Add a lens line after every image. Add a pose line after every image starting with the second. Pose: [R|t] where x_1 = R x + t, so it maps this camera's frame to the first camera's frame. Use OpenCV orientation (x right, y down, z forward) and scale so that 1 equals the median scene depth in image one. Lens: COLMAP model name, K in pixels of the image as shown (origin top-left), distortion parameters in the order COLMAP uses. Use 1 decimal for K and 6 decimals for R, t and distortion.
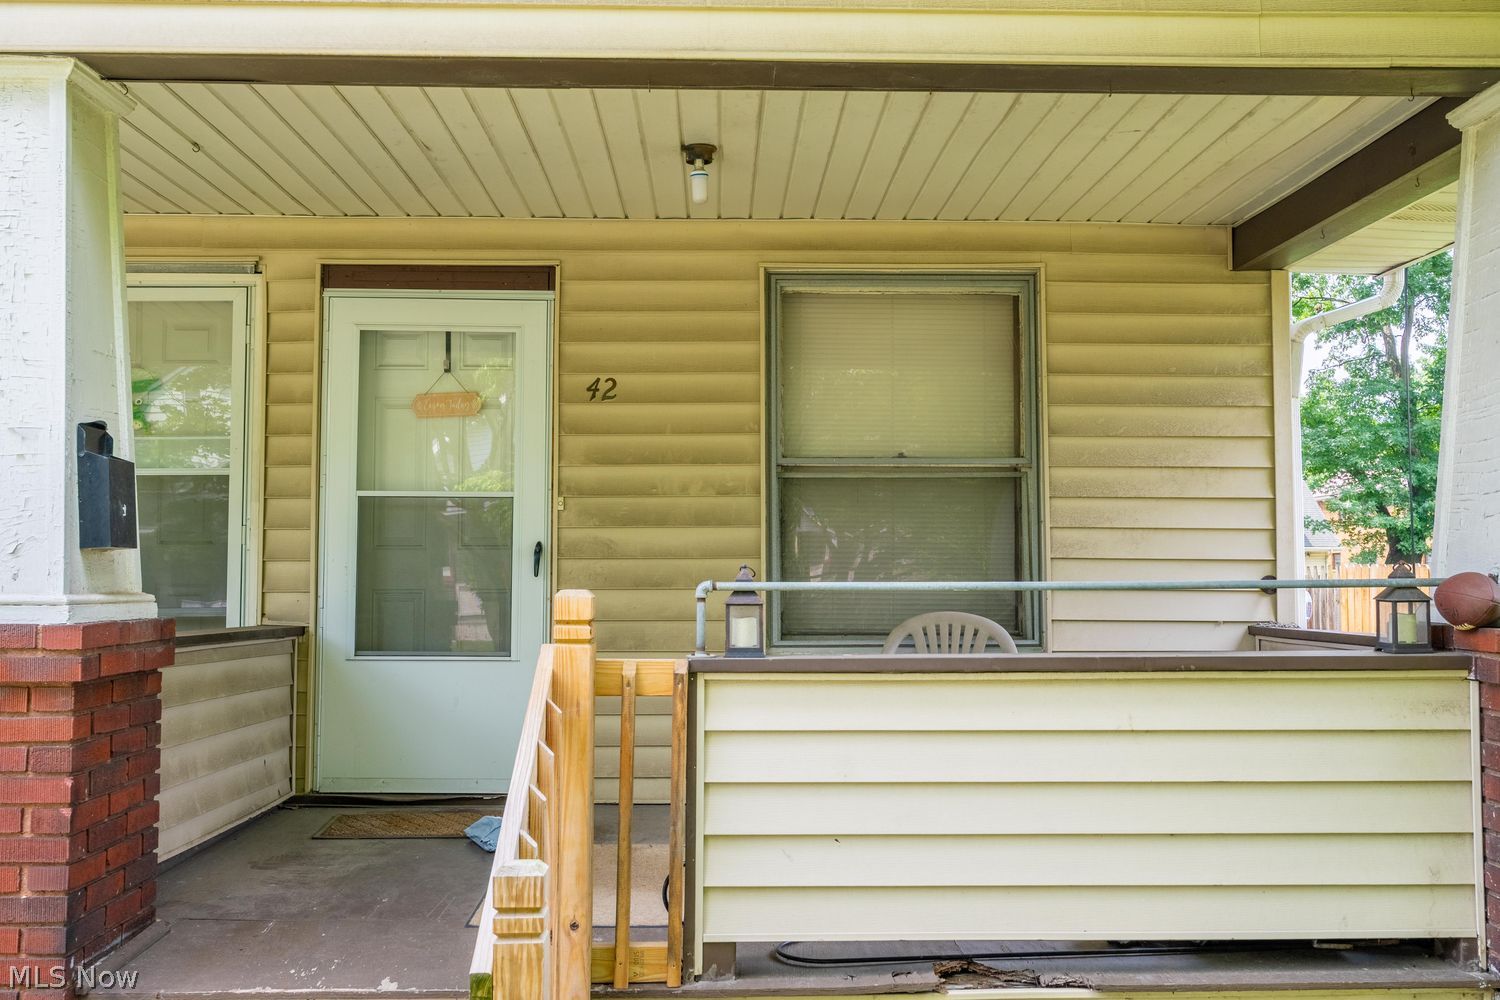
lens RADIAL K [[1403.9, 0, 750.0], [0, 1403.9, 500.0], [0, 0, 1]] dist [0.011146, -0.003173]
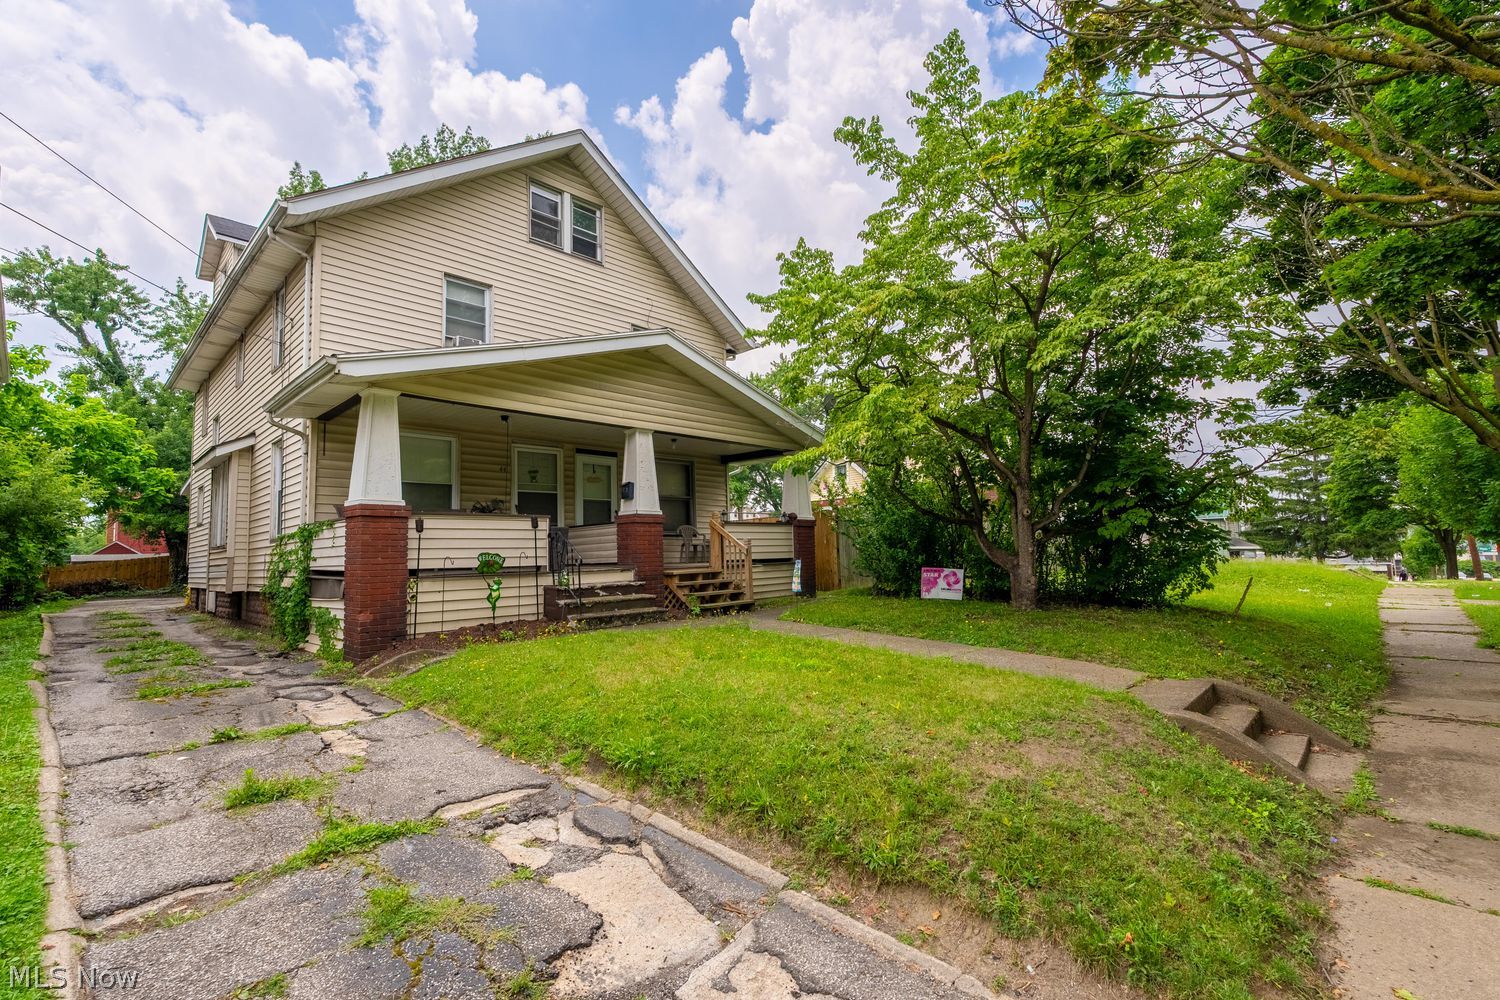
lens RADIAL K [[686.9, 0, 750.0], [0, 686.9, 500.0], [0, 0, 1]] dist [-0.002514, -0.000255]
pose [[0.709539, 0.037121, 0.703687, -1.460414], [-0.010681, 0.999063, -0.041933, 0.088172], [-0.704585, 0.022237, 0.709271, -0.970383]]
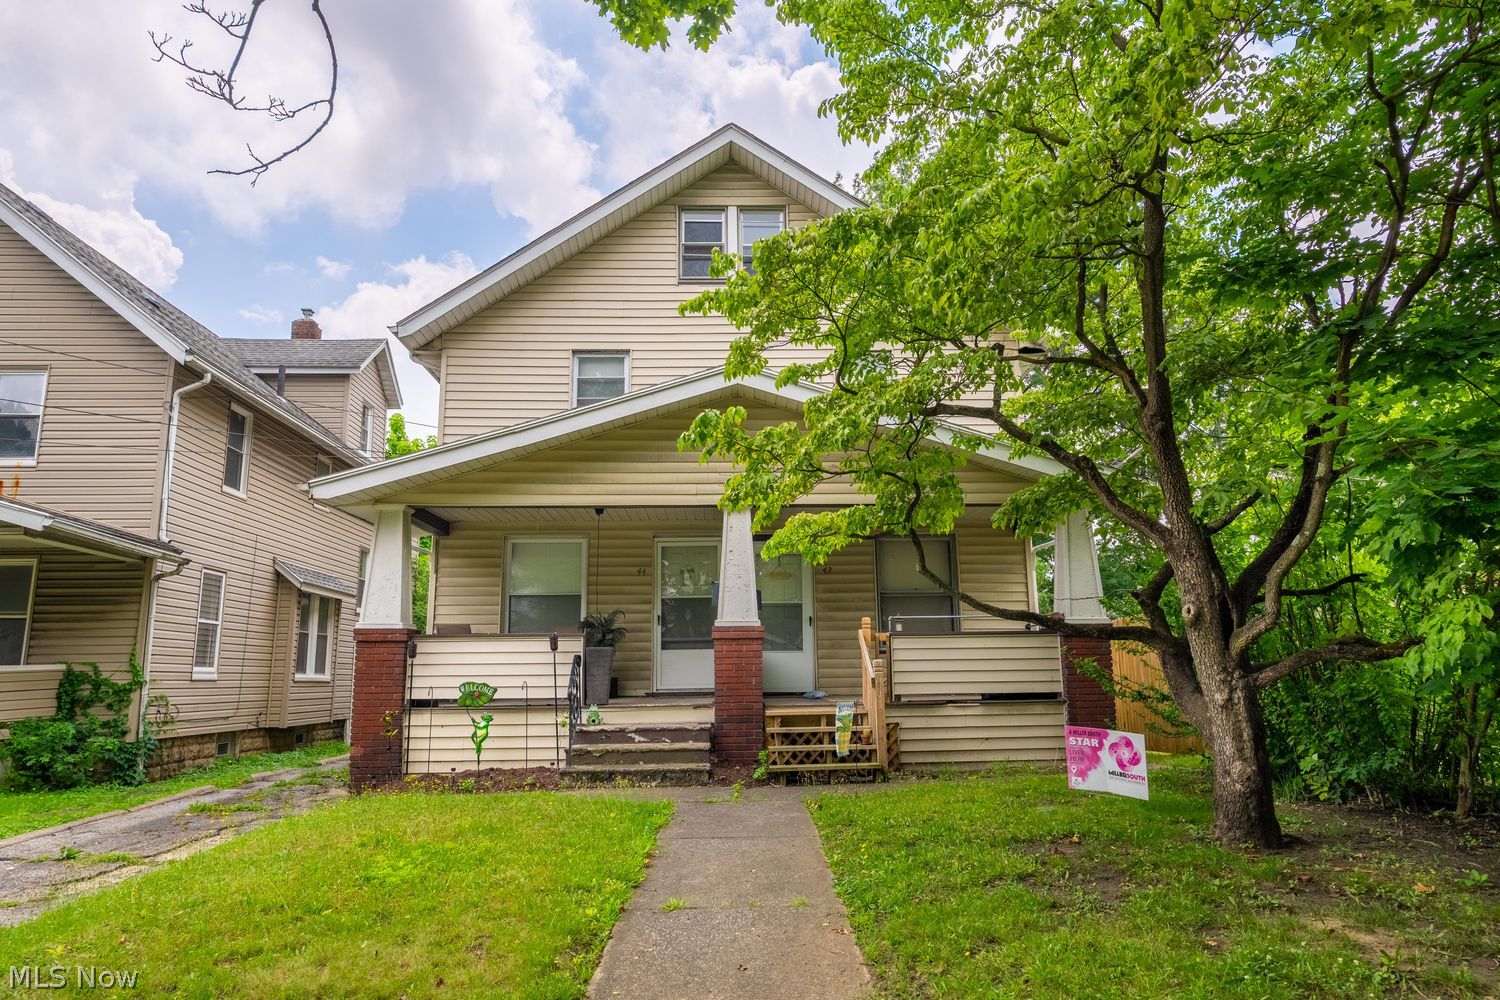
lens RADIAL K [[955.6, 0, 750.0], [0, 955.6, 500.0], [0, 0, 1]] dist [0.000121, 0.001165]
pose [[0.999889, -0.010035, 0.010993, -0.314752], [0.011383, 0.991395, -0.130406, 0.050030], [-0.009590, 0.130517, 0.991400, -1.287828]]
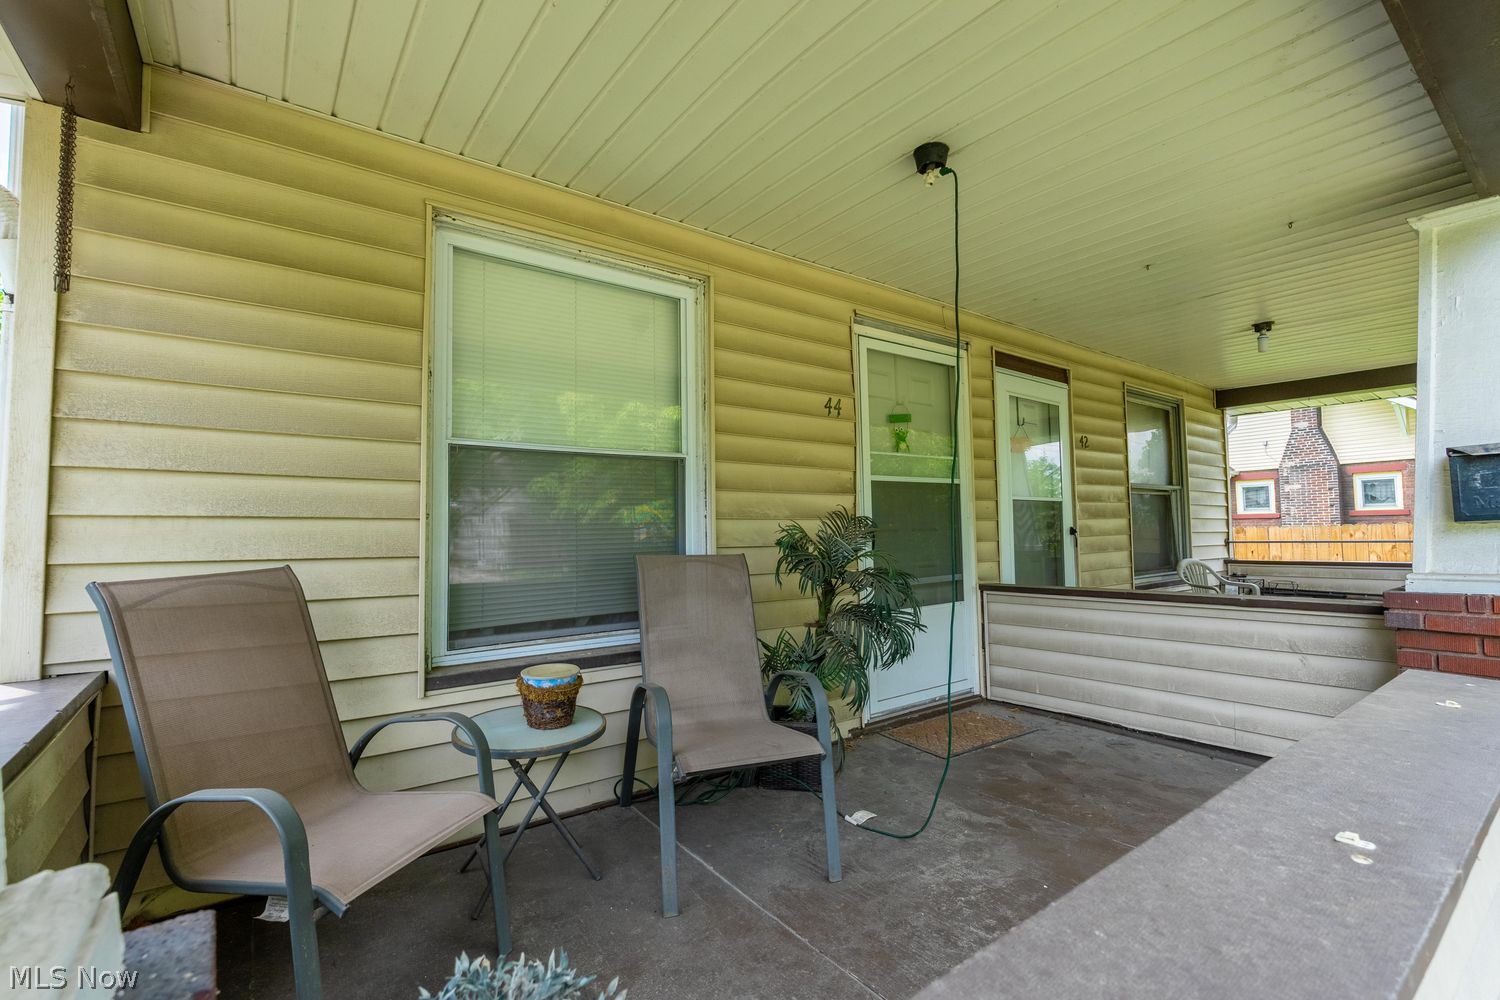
lens RADIAL K [[671.1, 0, 750.0], [0, 671.1, 500.0], [0, 0, 1]] dist [-0.003928, -0.000467]
pose [[0.813643, 0.014084, 0.581194, -0.952178], [-0.015867, 0.999872, -0.002017, 0.004027], [-0.581148, -0.007581, 0.813762, 0.551075]]
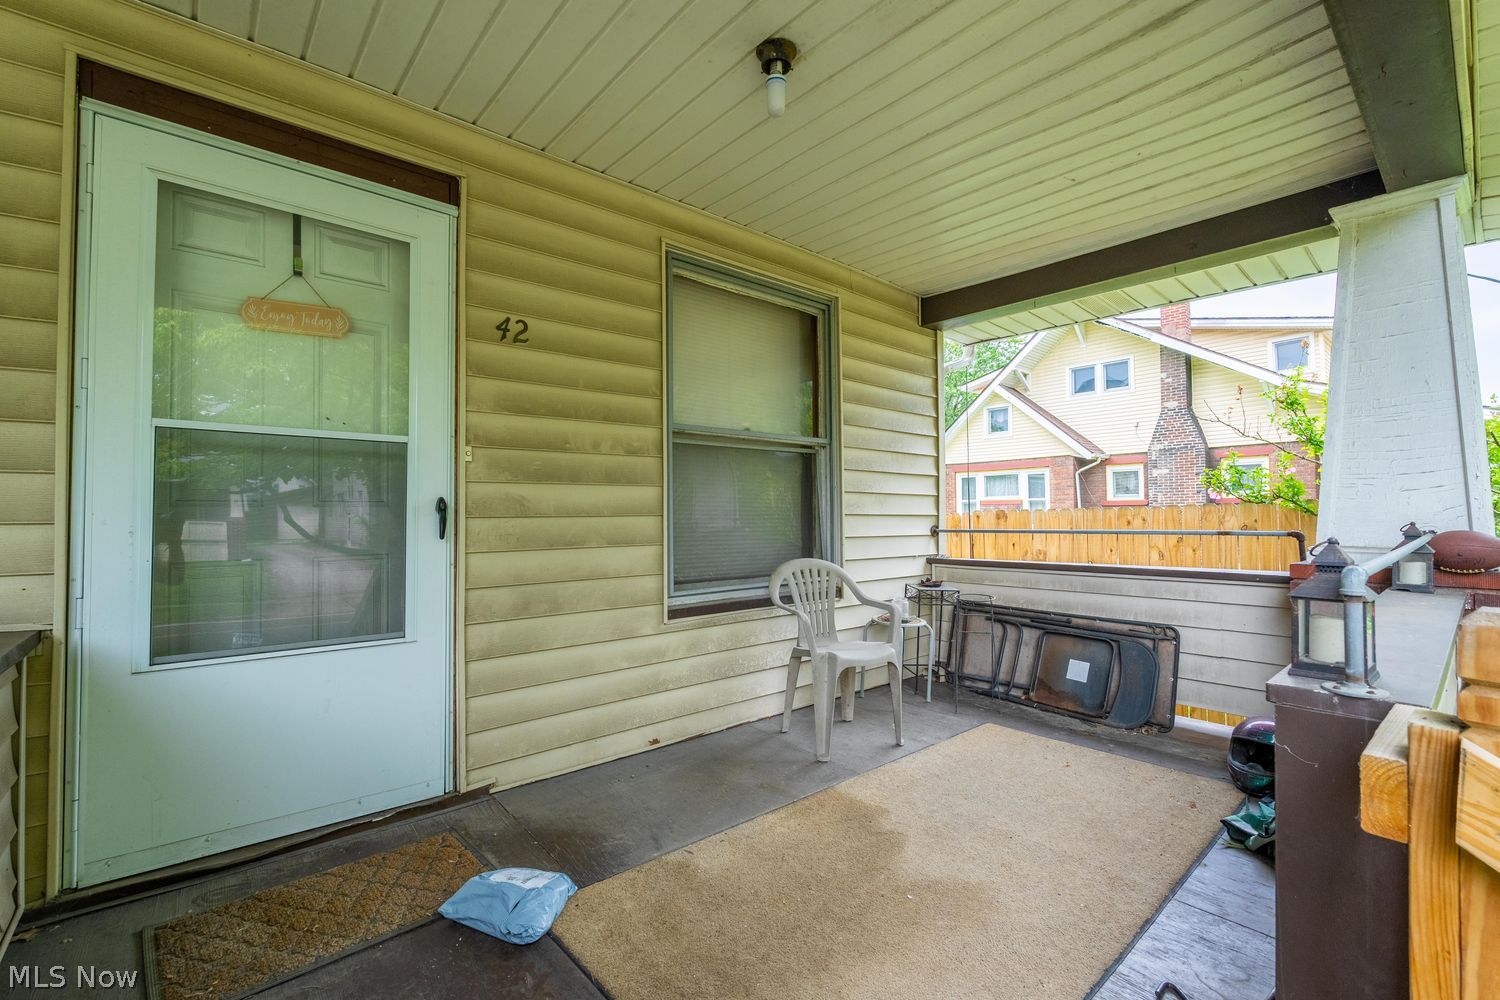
lens RADIAL K [[652.7, 0, 750.0], [0, 652.7, 500.0], [0, 0, 1]] dist [-0.004347, -0.000700]
pose [[0.770830, 0.010650, 0.636952, -0.255054], [-0.029219, 0.999399, 0.018651, 0.018289], [-0.636371, -0.032988, 0.770678, 0.575451]]
